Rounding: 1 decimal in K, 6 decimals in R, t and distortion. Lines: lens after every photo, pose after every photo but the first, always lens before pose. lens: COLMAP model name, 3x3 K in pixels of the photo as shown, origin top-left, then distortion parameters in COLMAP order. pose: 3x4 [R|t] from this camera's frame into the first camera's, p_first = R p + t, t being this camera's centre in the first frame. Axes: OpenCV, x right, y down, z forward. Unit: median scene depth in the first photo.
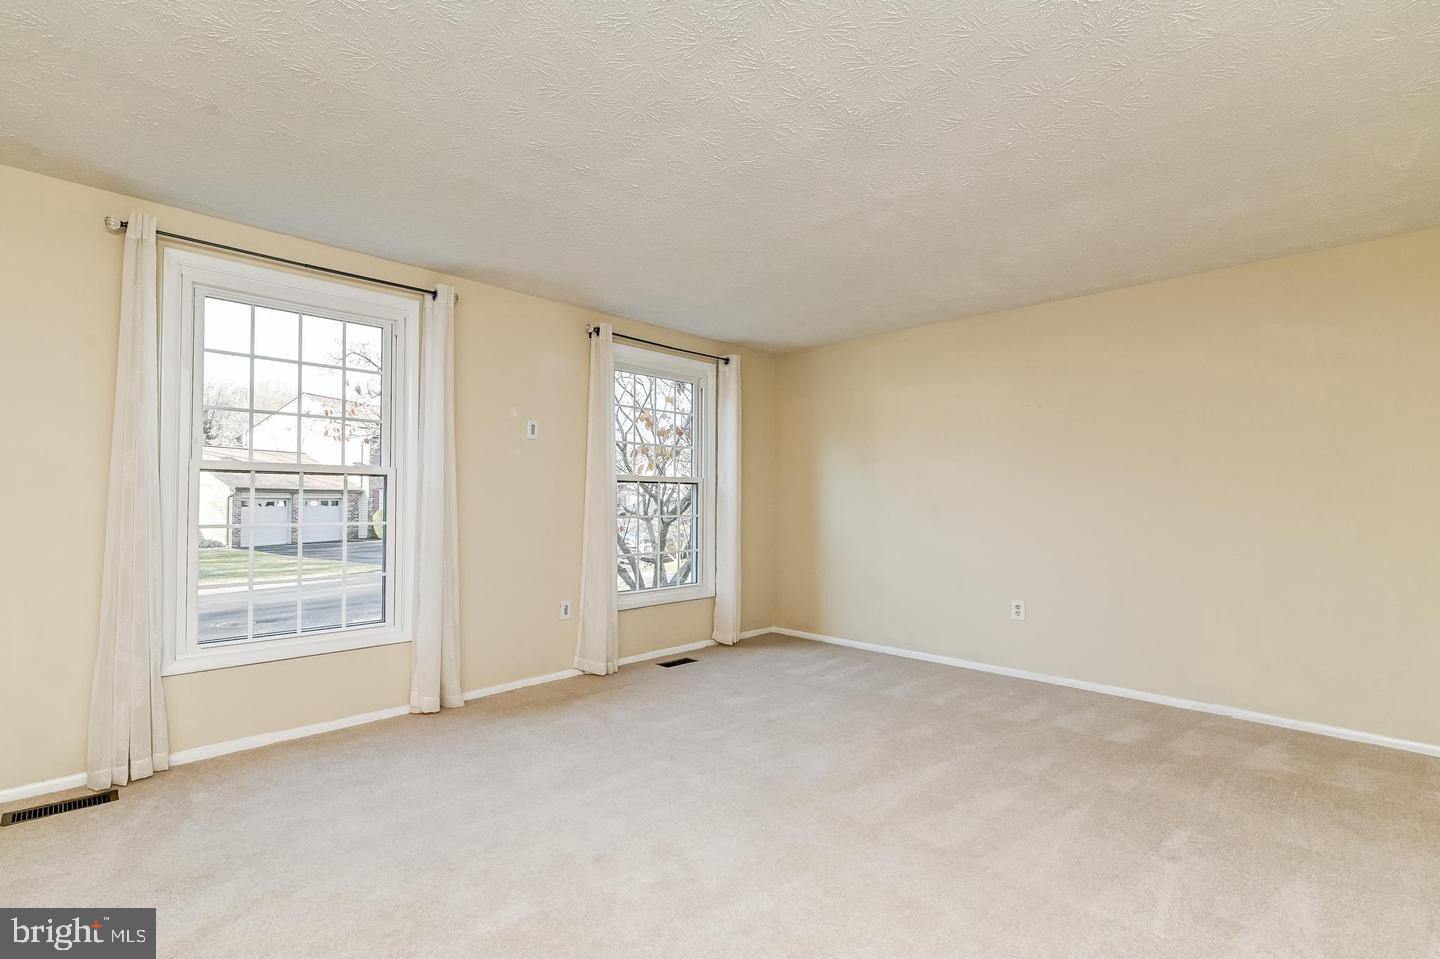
lens RADIAL K [[674.7, 0, 748.7], [0, 674.7, 484.9], [0, 0, 1]] dist [-0.001893, -0.000841]
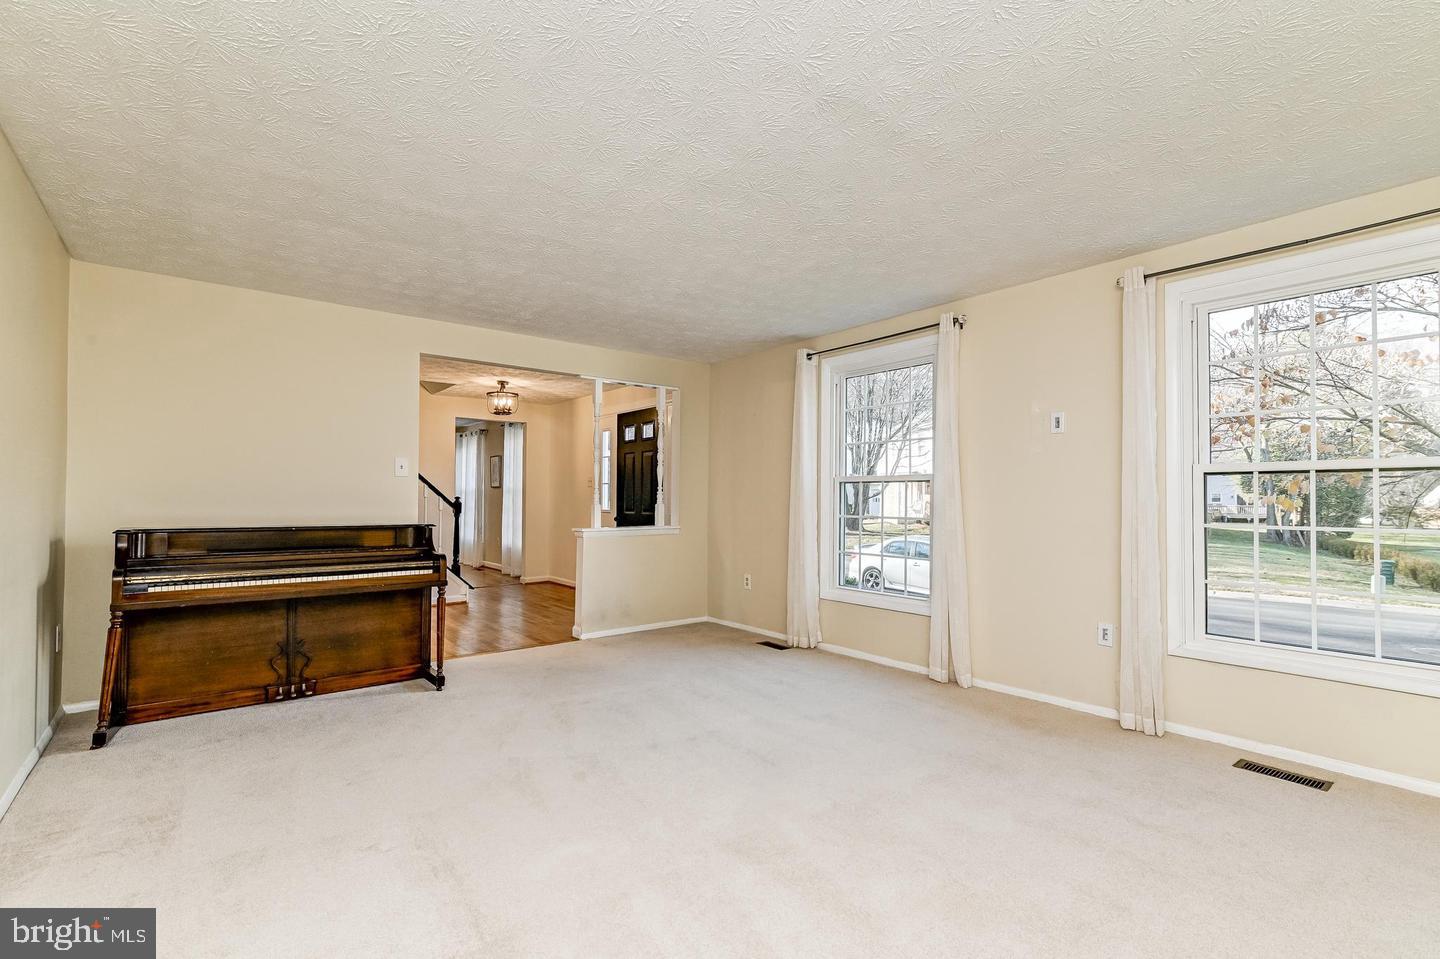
lens RADIAL K [[648.4, 0, 717.0], [0, 648.4, 485.0], [0, 0, 1]] dist [0.012235, -0.000712]
pose [[-0.141800, -0.023371, -0.989619, 0.578547], [0.019875, 0.999453, -0.026451, 0.014785], [0.989696, -0.023419, -0.141258, 0.634398]]
